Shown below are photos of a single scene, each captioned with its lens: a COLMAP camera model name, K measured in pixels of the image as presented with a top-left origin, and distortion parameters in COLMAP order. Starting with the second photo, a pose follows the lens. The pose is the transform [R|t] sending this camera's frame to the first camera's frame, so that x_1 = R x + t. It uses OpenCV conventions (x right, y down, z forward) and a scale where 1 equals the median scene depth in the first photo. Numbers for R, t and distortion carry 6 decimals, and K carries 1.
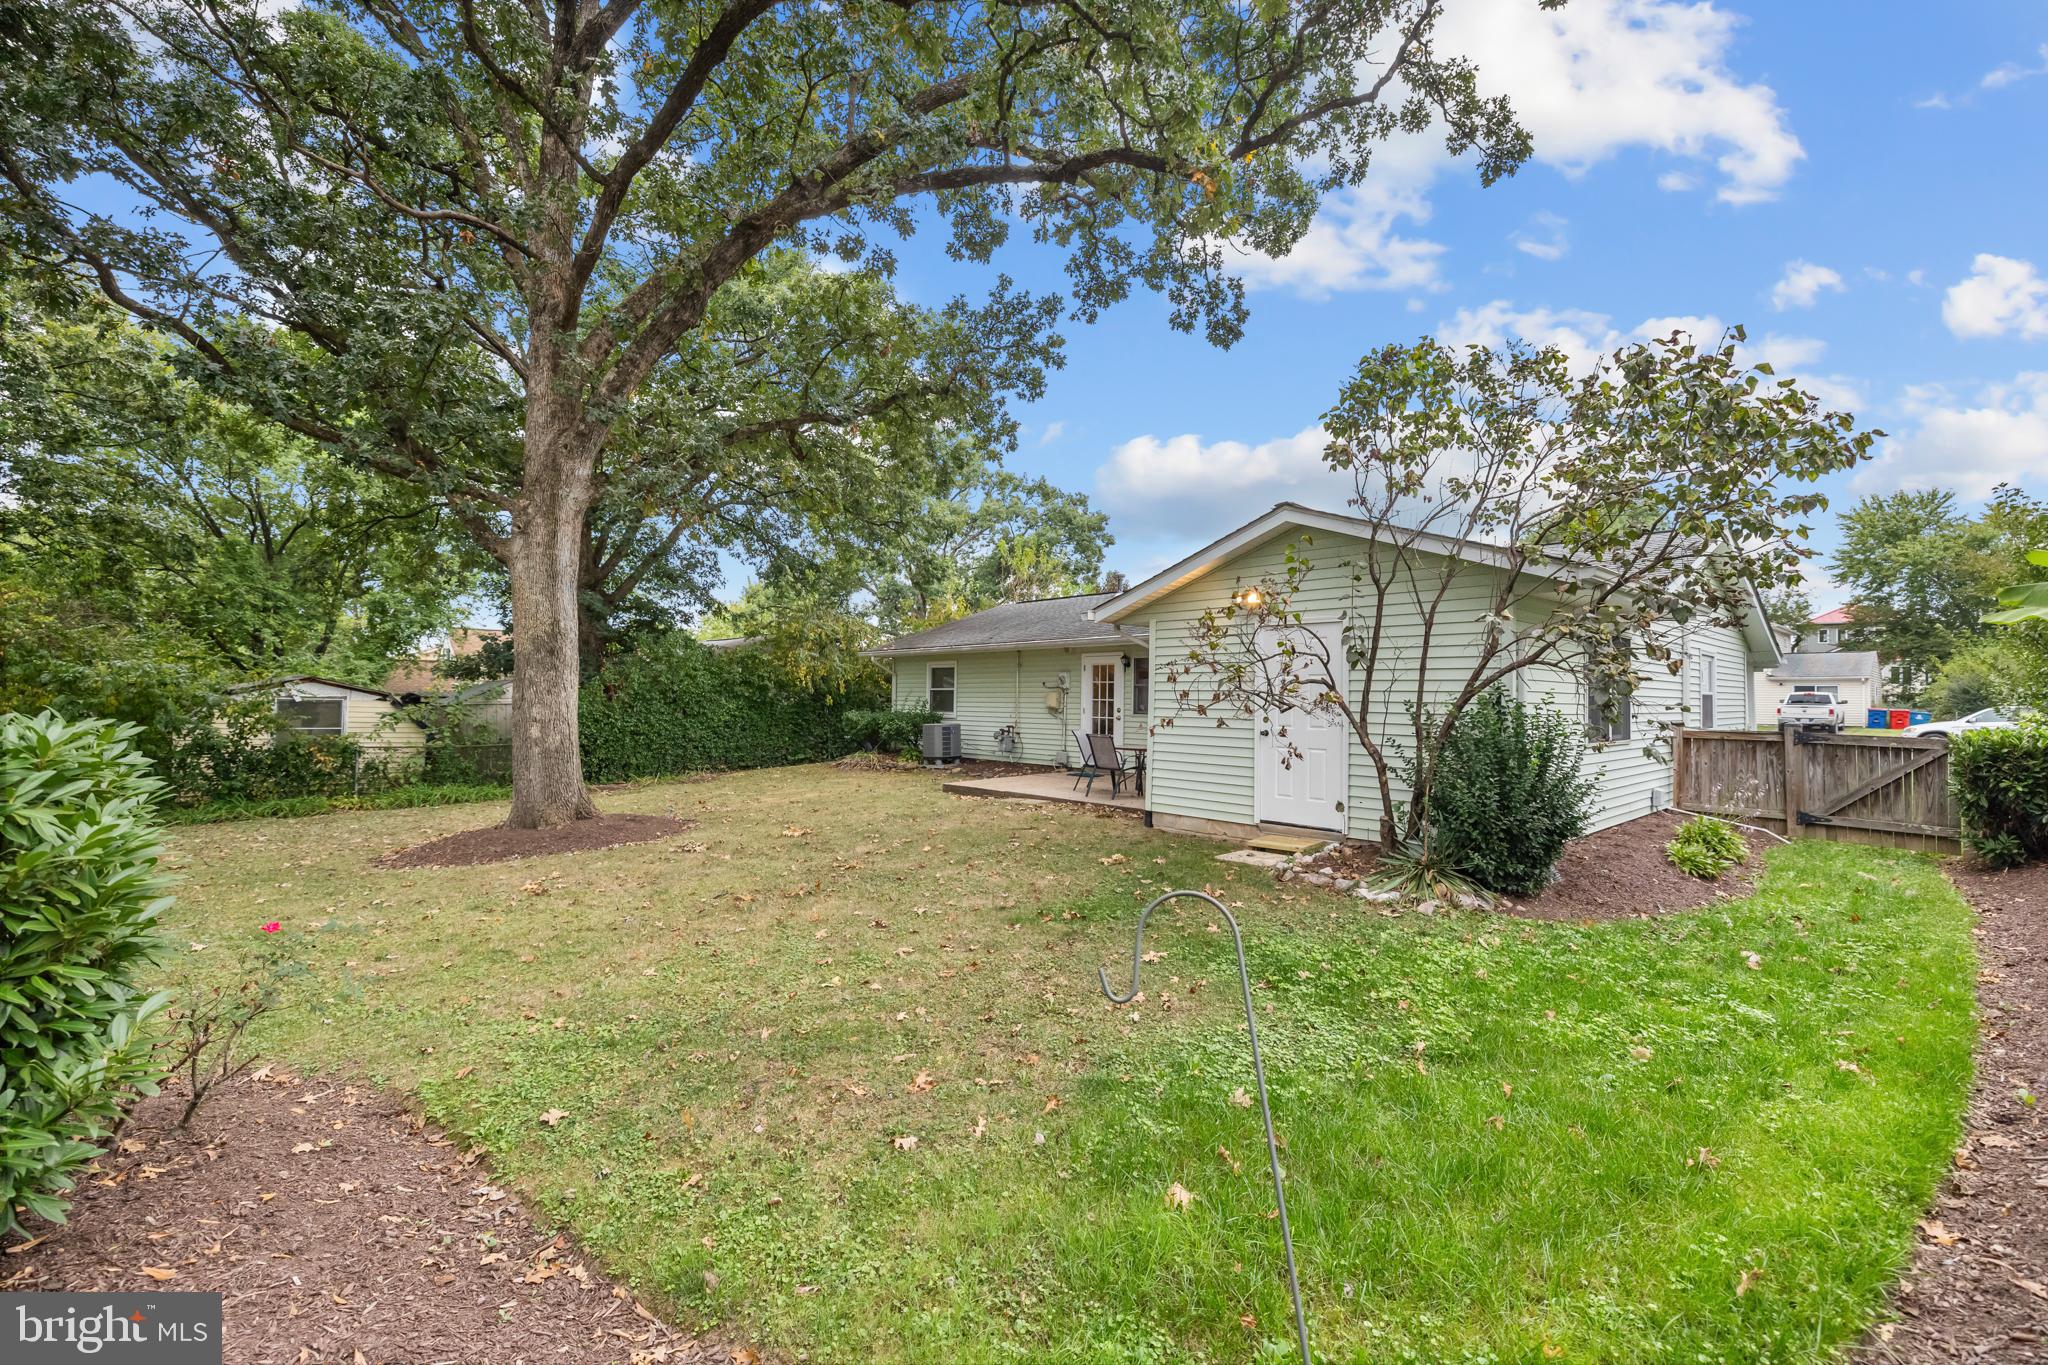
lens RADIAL K [[875.2, 0, 1024.8], [0, 875.2, 684.4], [0, 0, 1]] dist [0.005223, -0.001091]
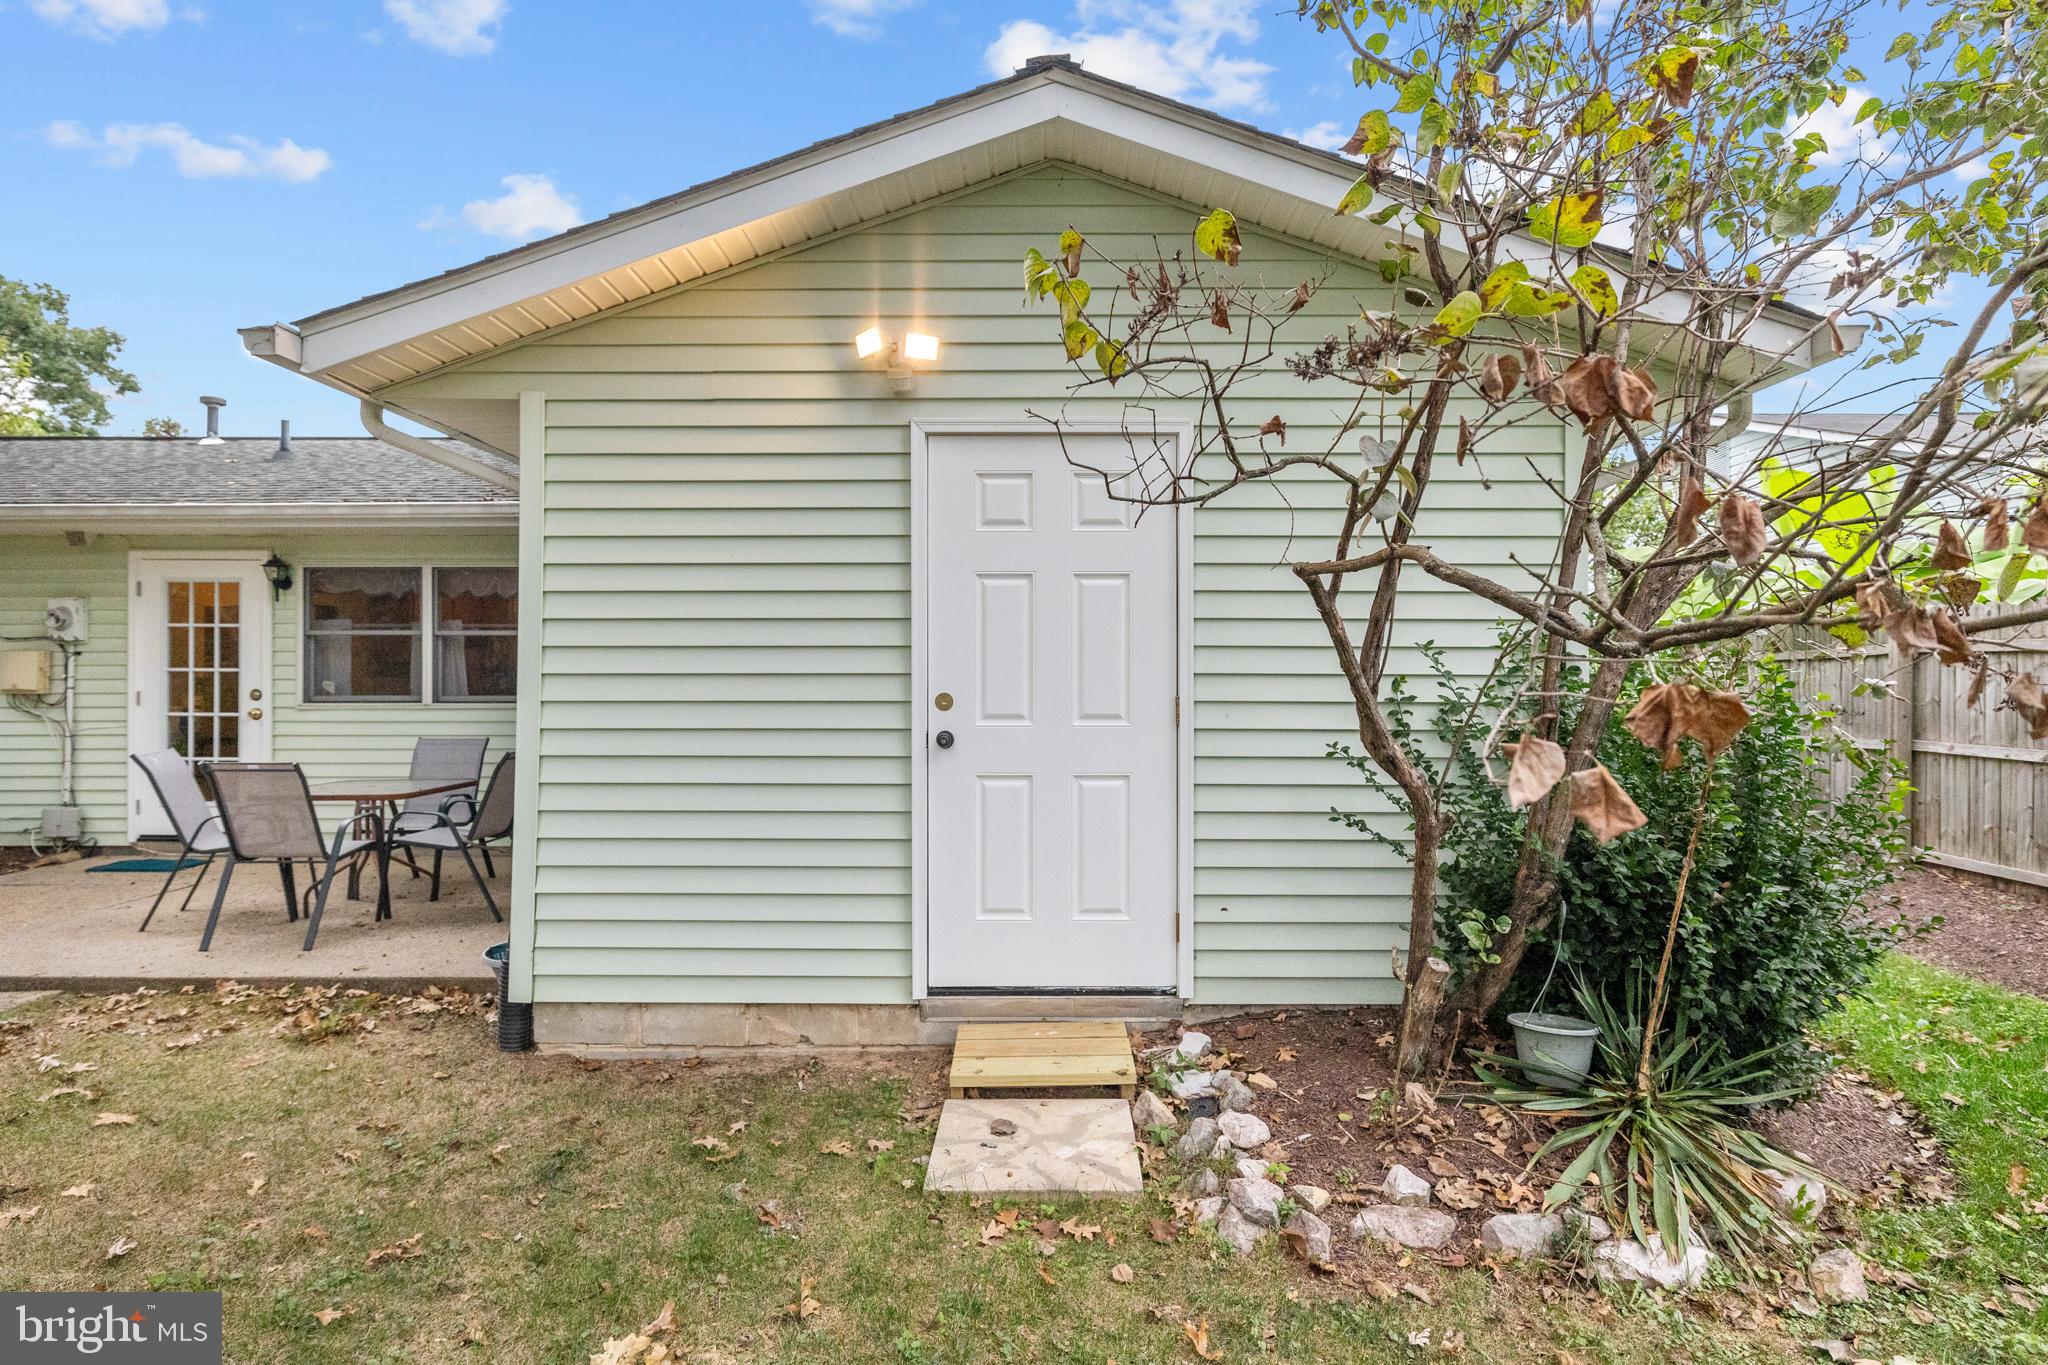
lens RADIAL K [[1048.4, 0, 1013.6], [0, 1048.4, 681.1], [0, 0, 1]] dist [0.002804, 0.000309]
pose [[0.683255, -0.011010, 0.730097, -0.007839], [-0.000875, 0.999873, 0.015897, 0.014909], [-0.730180, -0.011500, 0.683158, 0.406557]]
